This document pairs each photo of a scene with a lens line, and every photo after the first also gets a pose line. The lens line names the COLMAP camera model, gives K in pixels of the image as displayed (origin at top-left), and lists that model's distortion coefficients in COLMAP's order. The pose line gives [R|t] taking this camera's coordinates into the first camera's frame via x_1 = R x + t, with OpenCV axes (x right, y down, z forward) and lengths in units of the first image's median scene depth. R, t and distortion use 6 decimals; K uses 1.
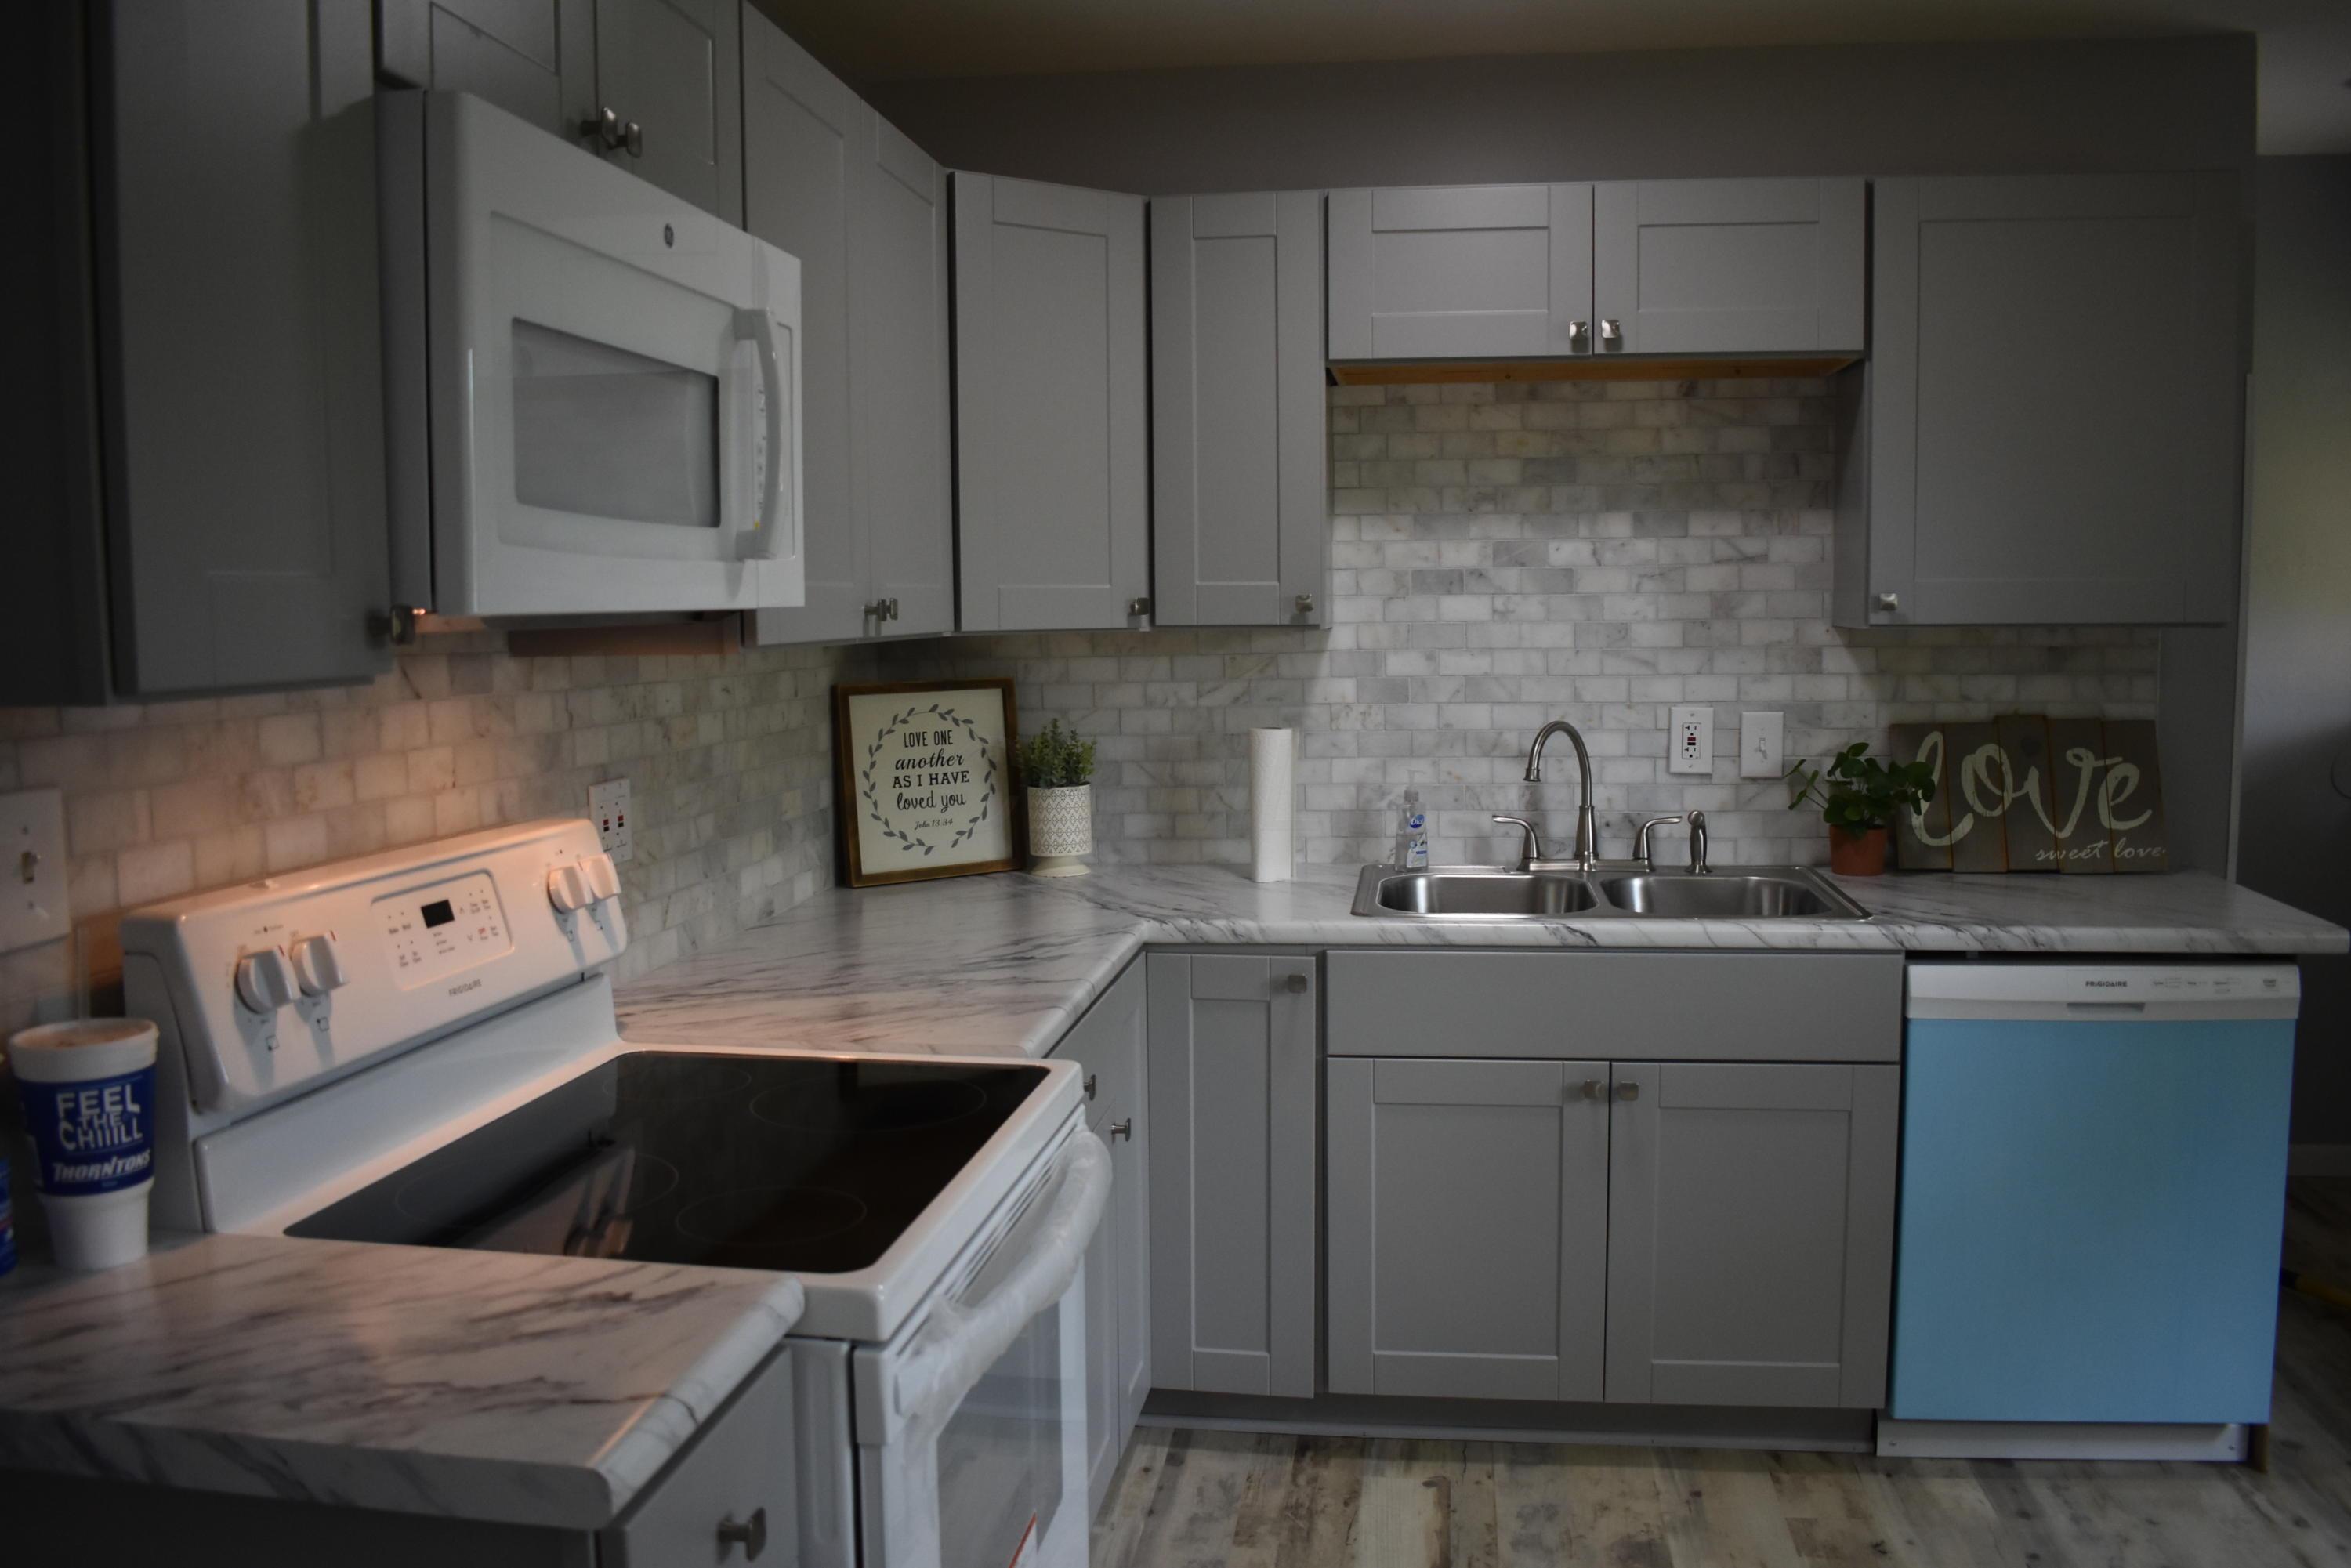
lens RADIAL K [[1855.0, 0, 1175.5], [0, 1855.0, 784.0], [0, 0, 1]] dist [-0.087973, -0.000130]
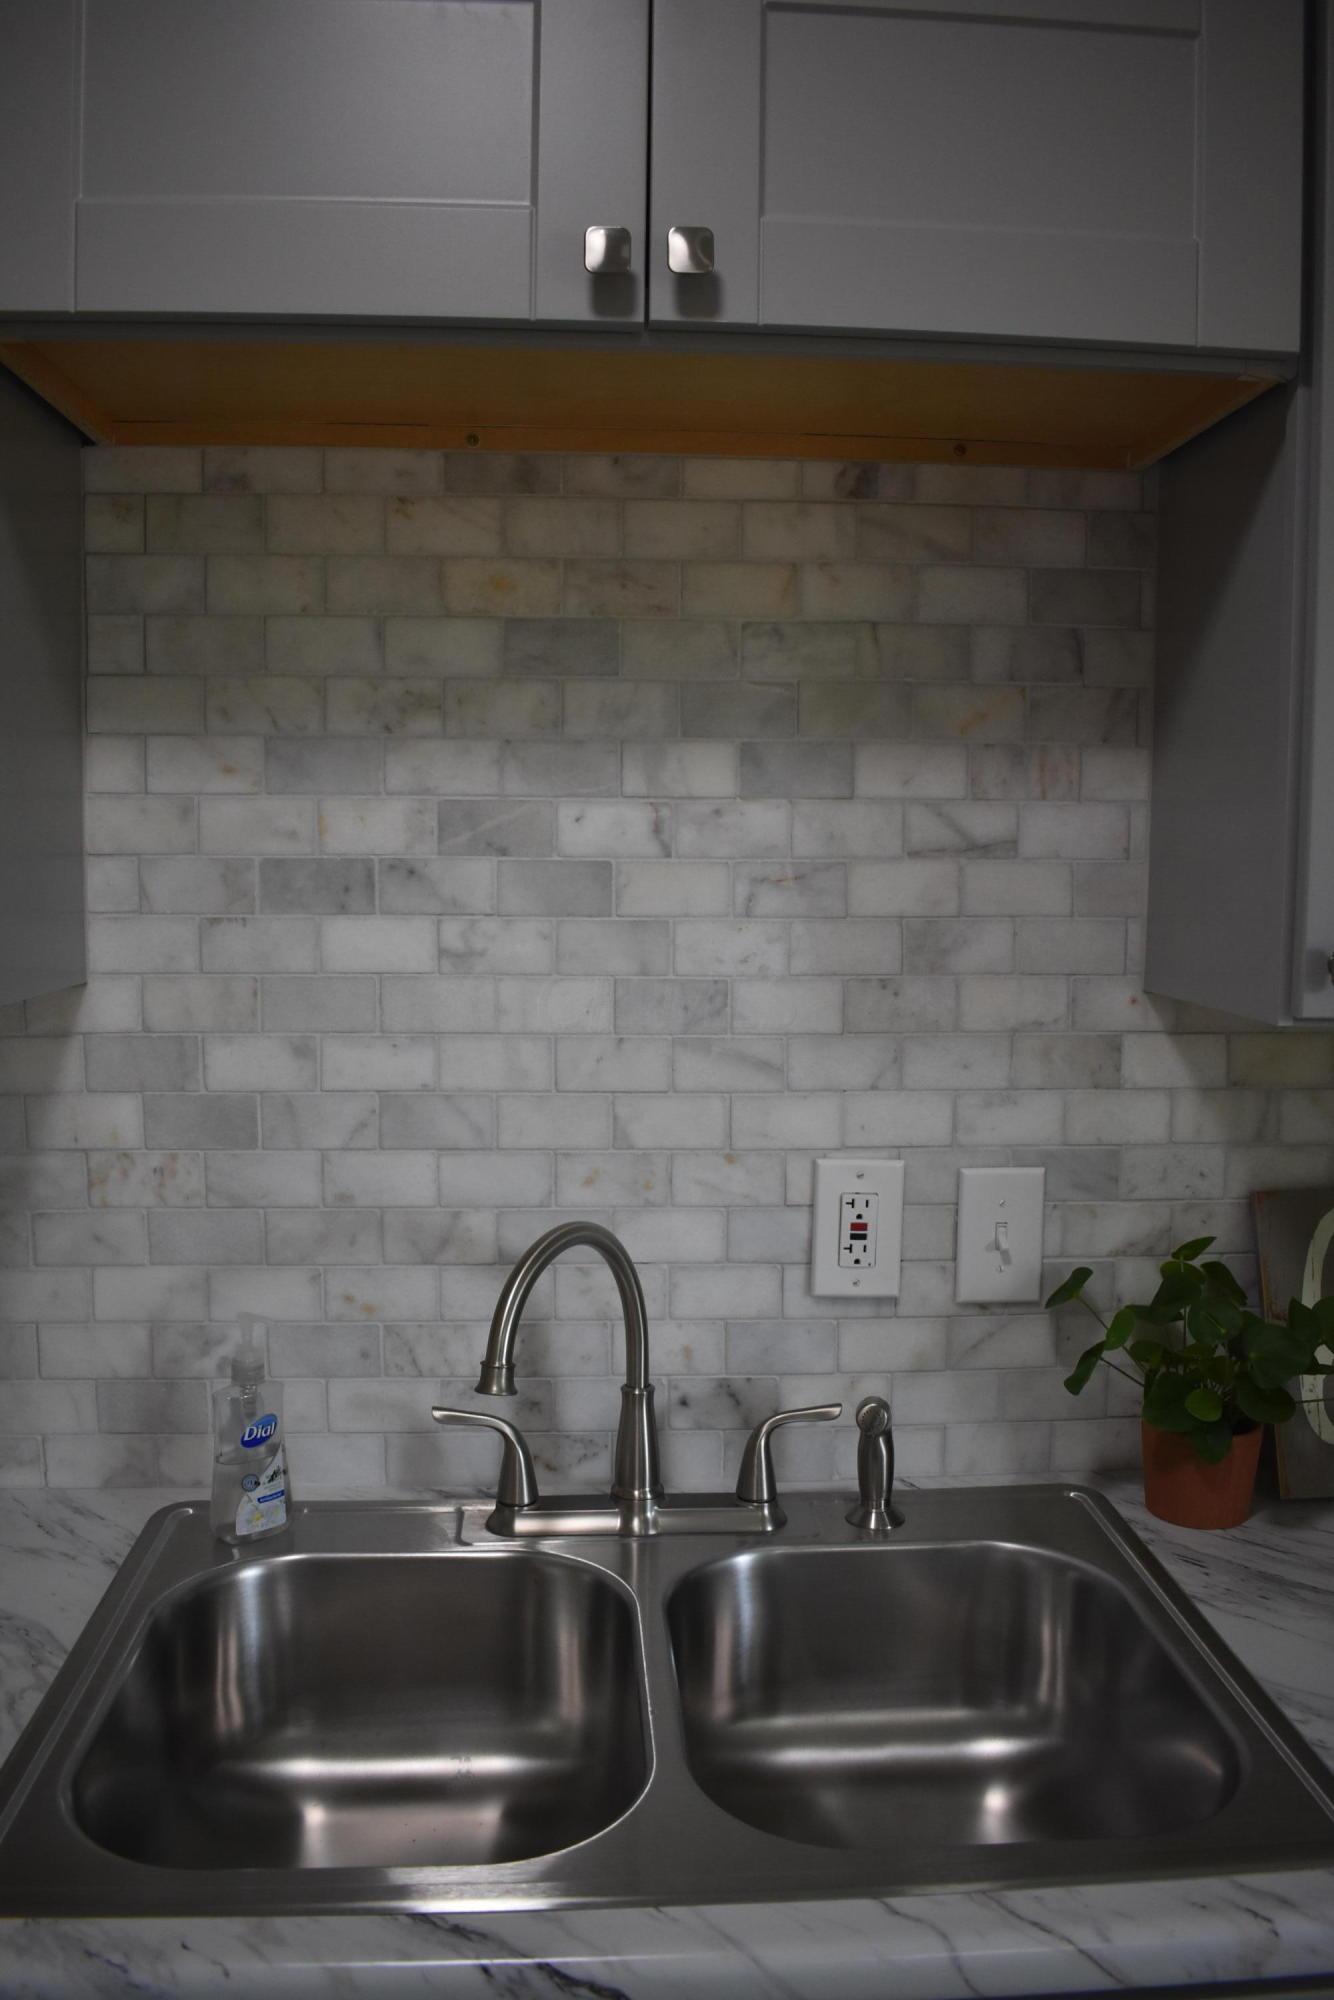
lens RADIAL K [[1578.1, 0, 667.0], [0, 1578.1, 1000.0], [0, 0, 1]] dist [-0.087973, -0.000130]
pose [[0.978613, 0.002682, 0.205694, 0.148450], [-0.000364, 0.999936, -0.011307, -0.077986], [-0.205711, 0.010991, 0.978551, 0.613354]]
